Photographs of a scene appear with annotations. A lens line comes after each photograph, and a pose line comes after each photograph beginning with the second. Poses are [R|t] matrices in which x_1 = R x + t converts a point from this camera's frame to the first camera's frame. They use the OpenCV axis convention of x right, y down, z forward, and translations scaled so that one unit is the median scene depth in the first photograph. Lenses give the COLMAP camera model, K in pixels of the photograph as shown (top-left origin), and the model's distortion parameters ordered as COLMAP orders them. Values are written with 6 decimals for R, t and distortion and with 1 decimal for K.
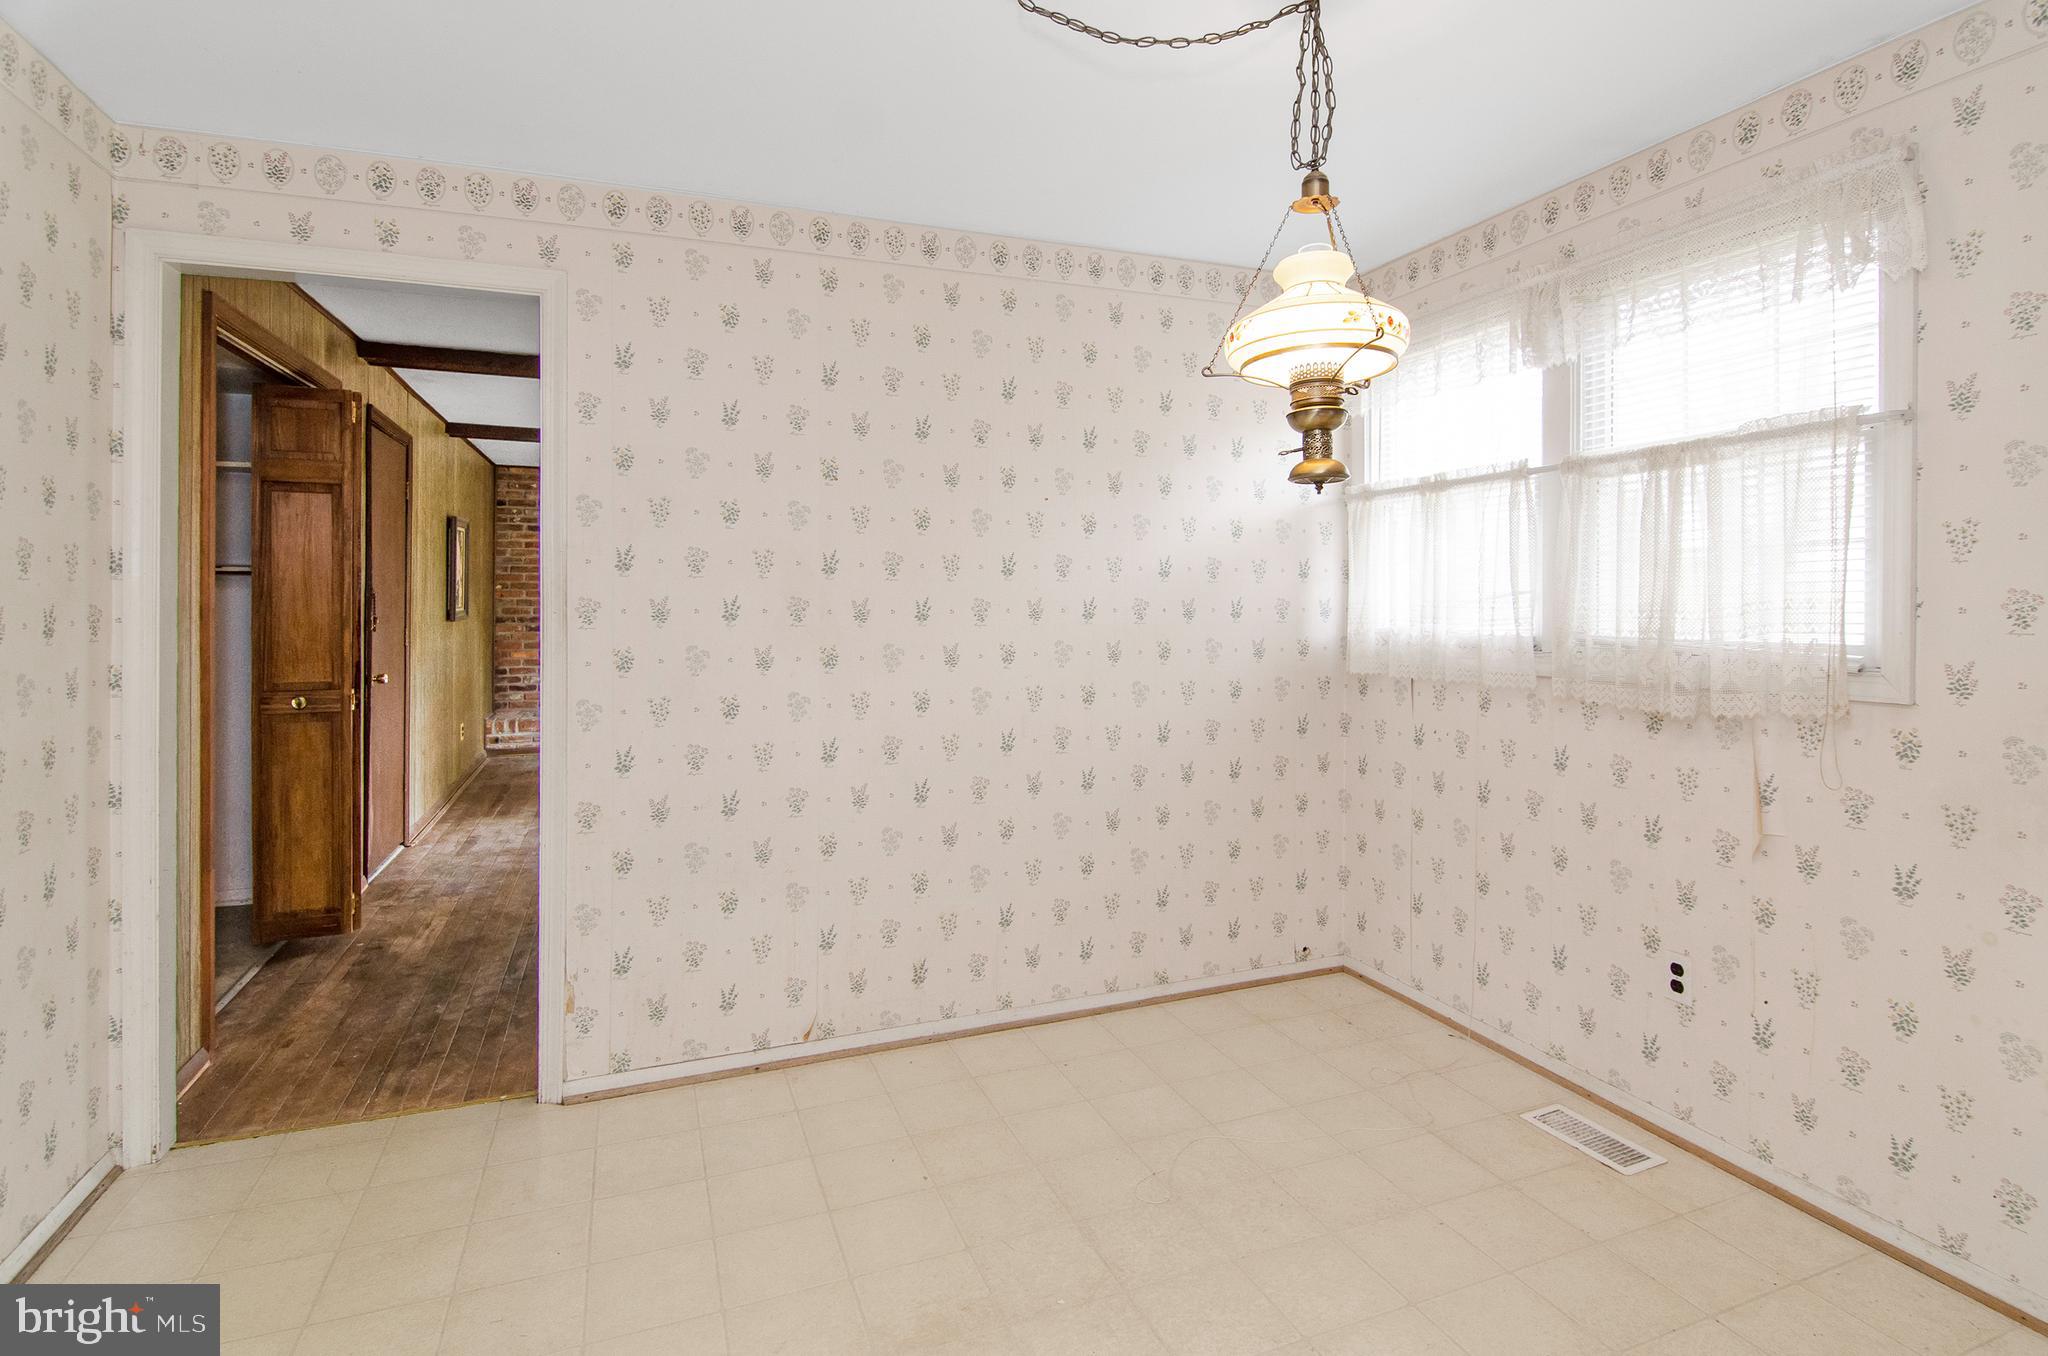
lens RADIAL K [[1035.6, 0, 1018.9], [0, 1035.6, 597.5], [0, 0, 1]] dist [-0.001376, -0.000603]
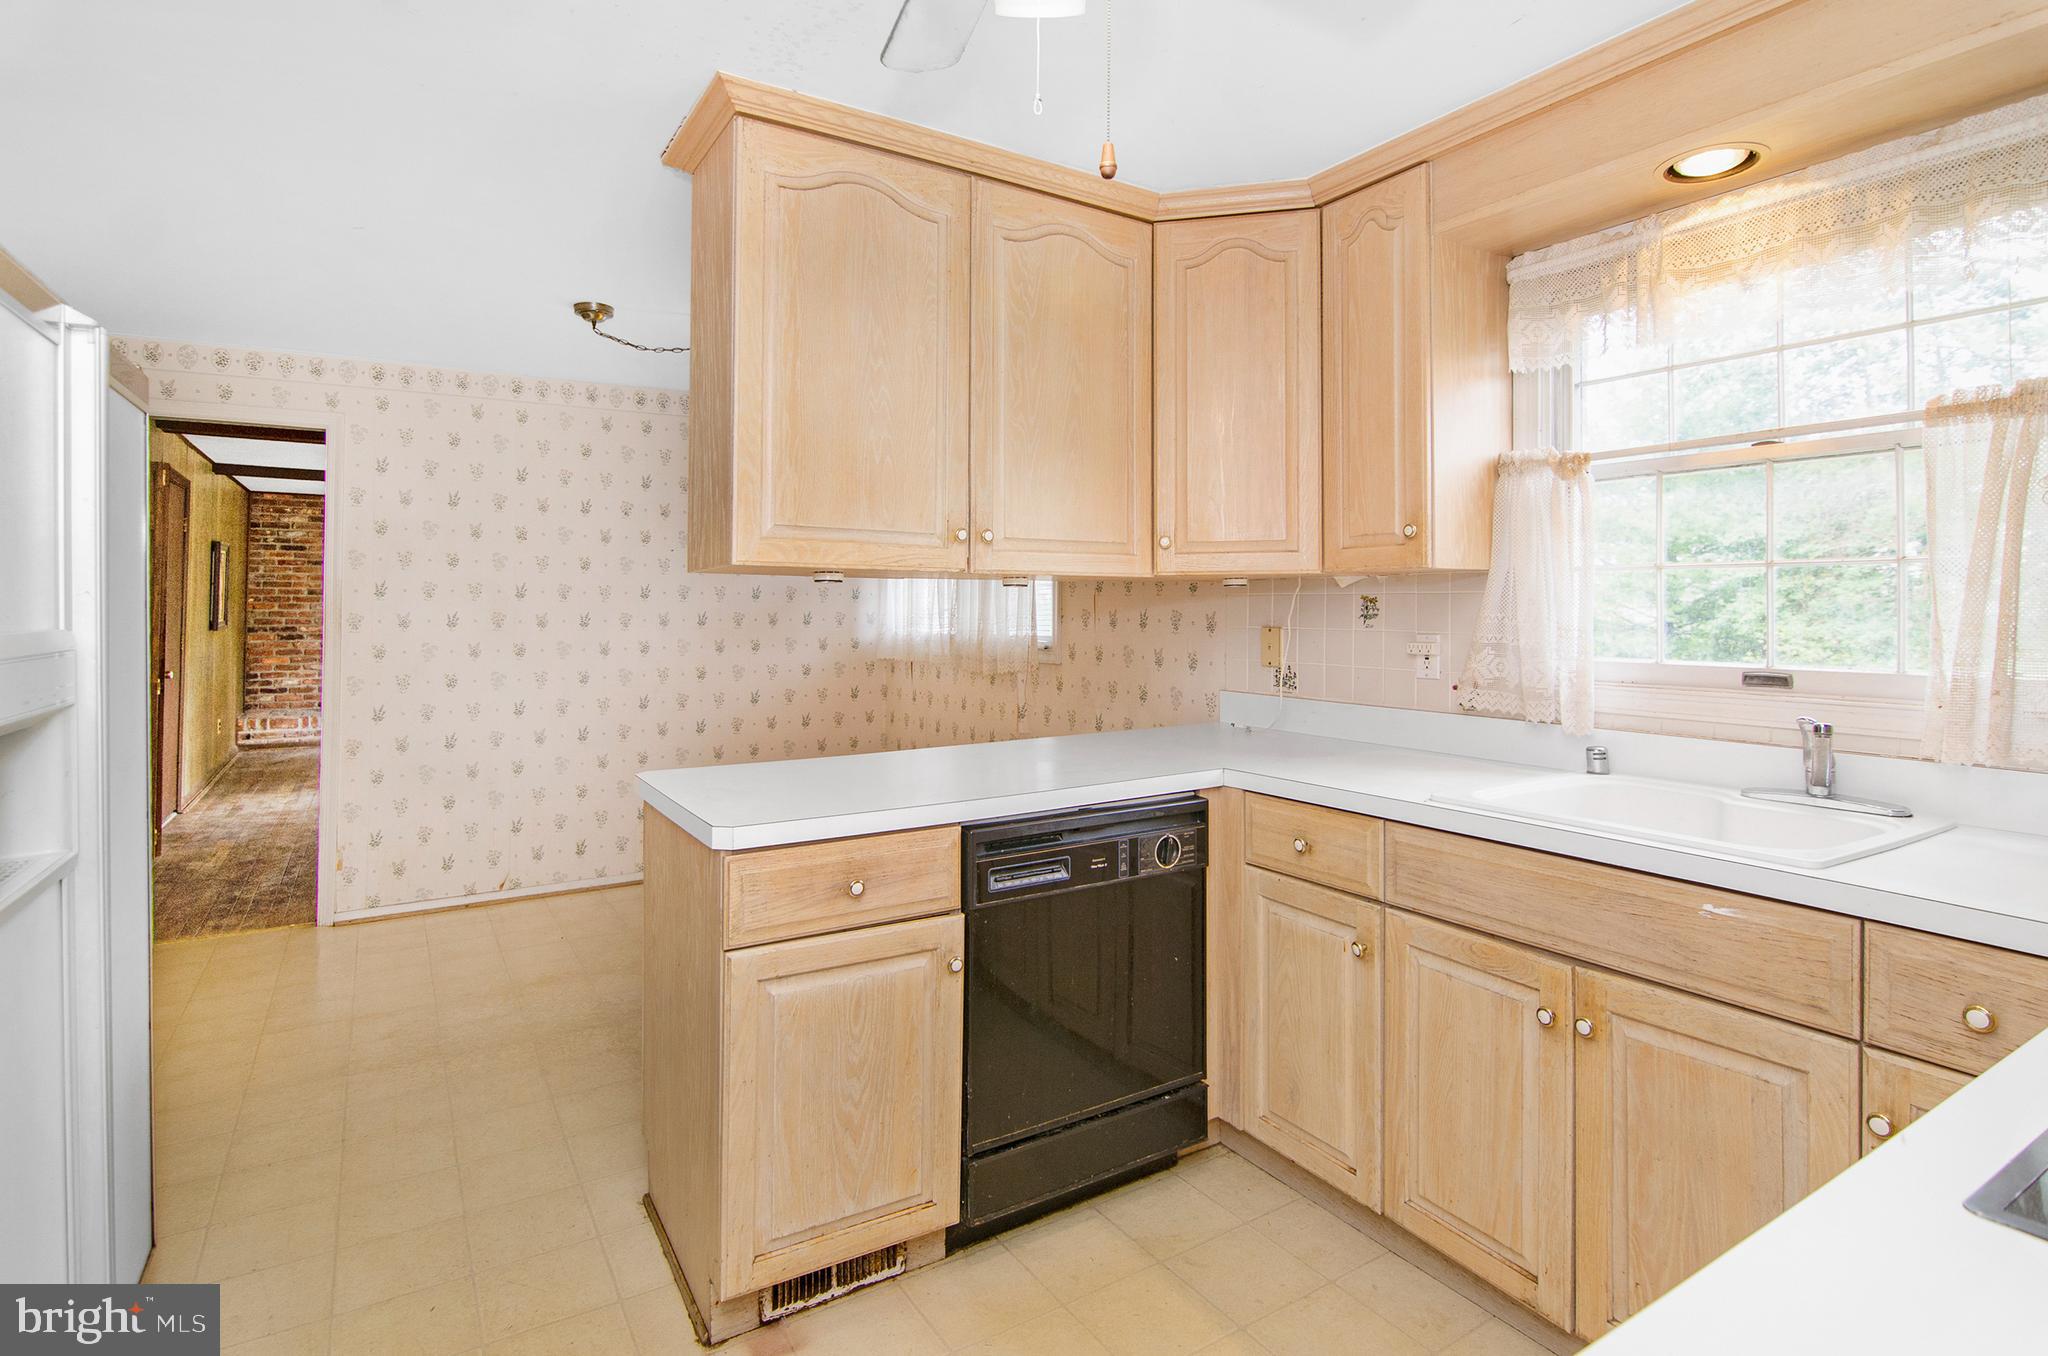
lens RADIAL K [[1022.0, 0, 1022.3], [0, 1022.0, 580.8], [0, 0, 1]] dist [-0.003532, -0.000624]
pose [[0.979349, 0.004211, 0.202133, 0.238139], [0.000745, 0.999701, -0.024439, -0.009131], [-0.202176, 0.024084, 0.979053, -0.652607]]
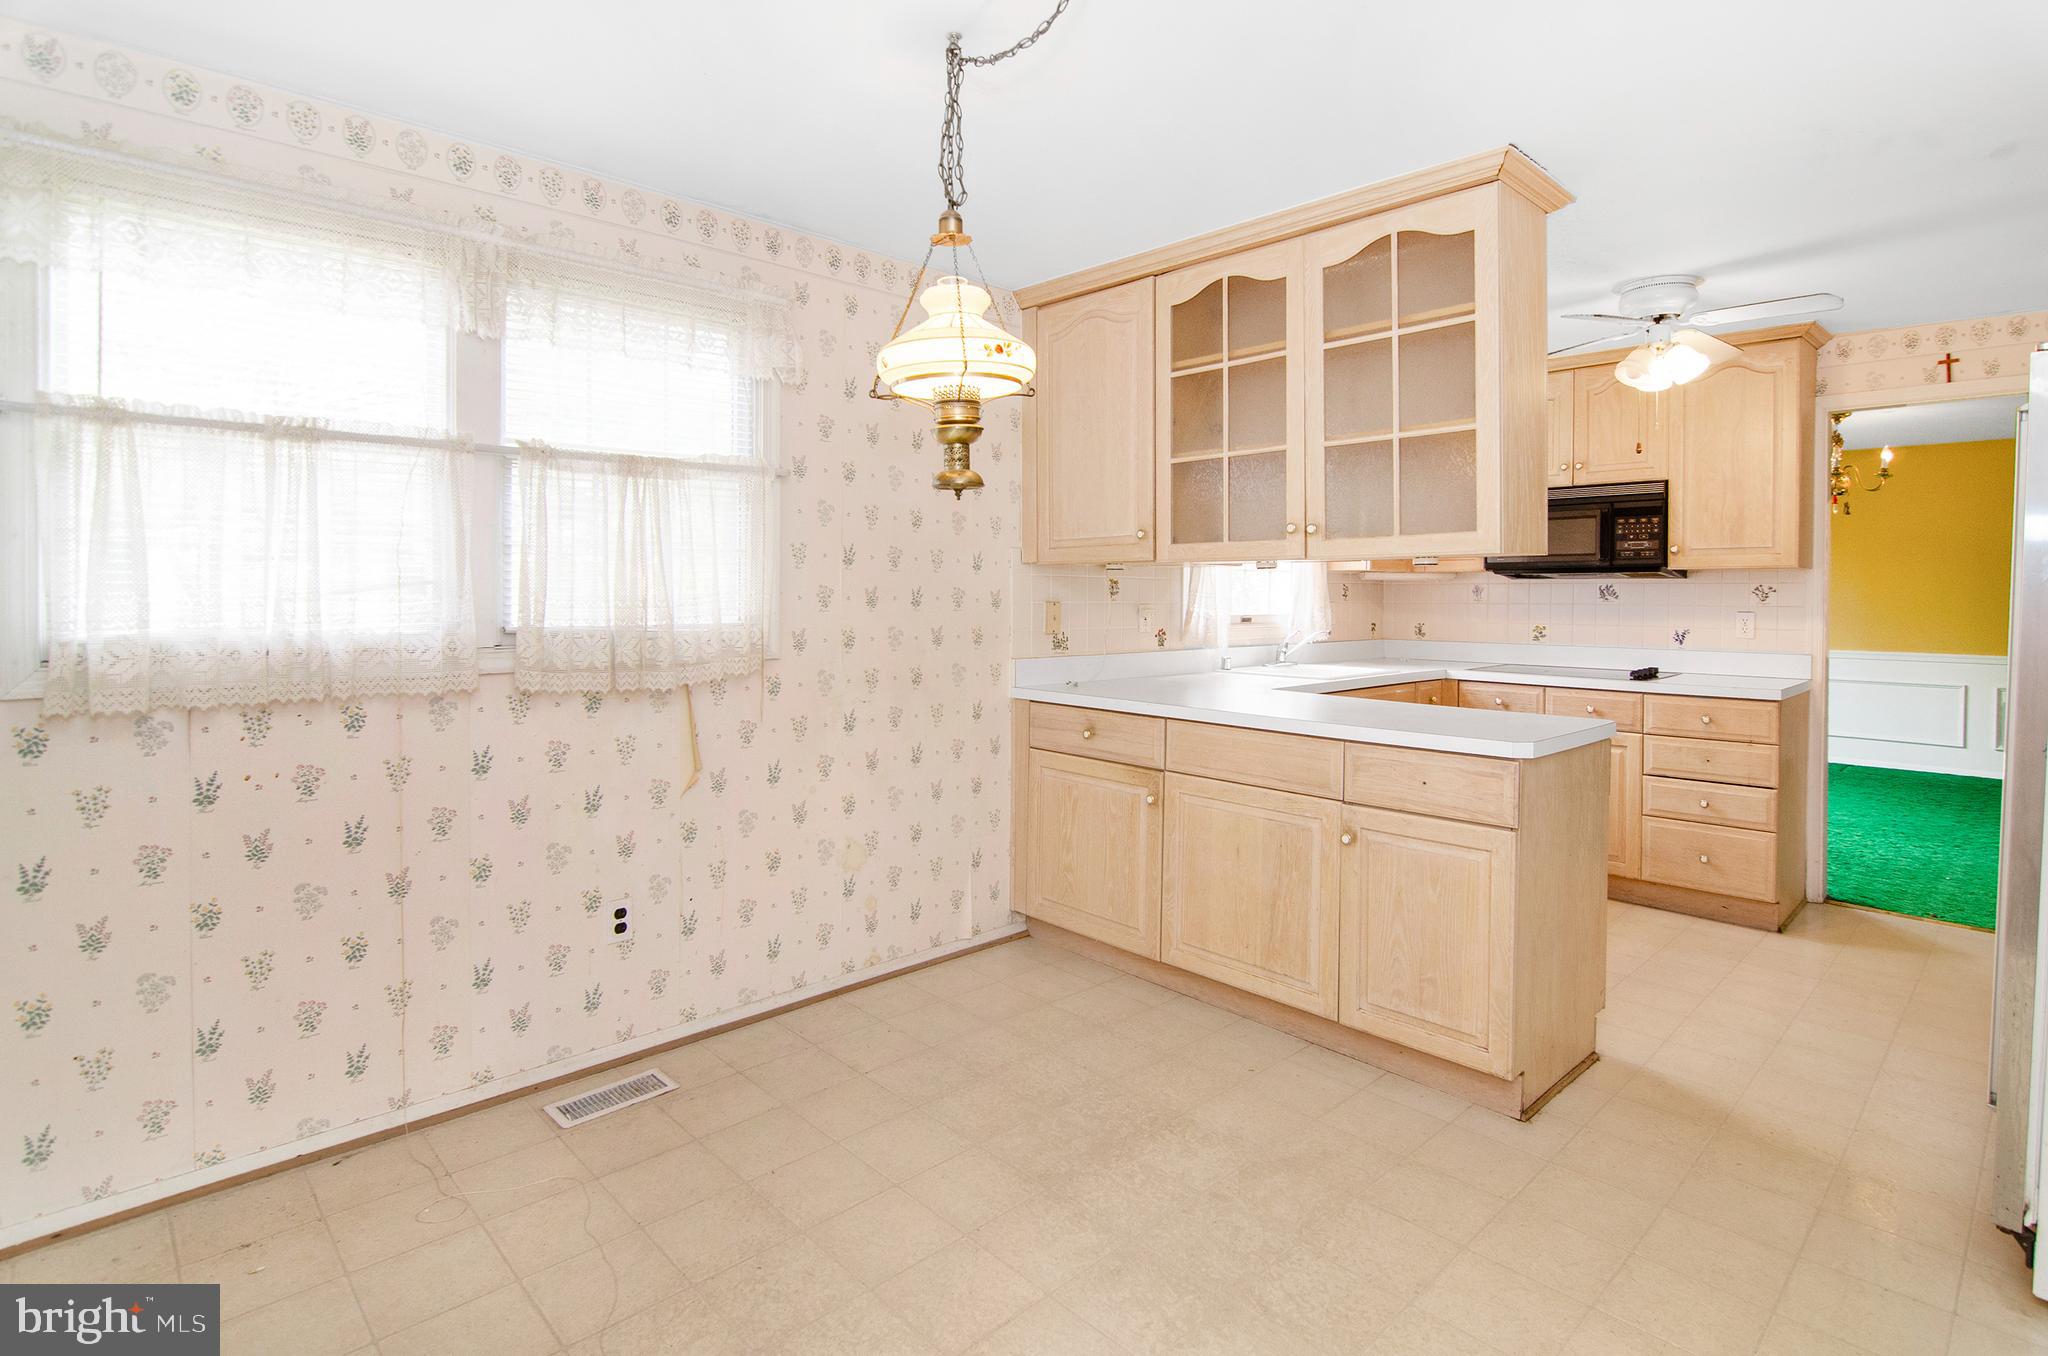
lens RADIAL K [[1046.1, 0, 1022.1], [0, 1046.1, 611.2], [0, 0, 1]] dist [-0.003995, -0.002169]
pose [[-0.398479, -0.015947, 0.917039, -0.472436], [-0.004529, 0.999871, 0.015420, 0.003760], [-0.917166, 0.001991, -0.398500, 0.832212]]
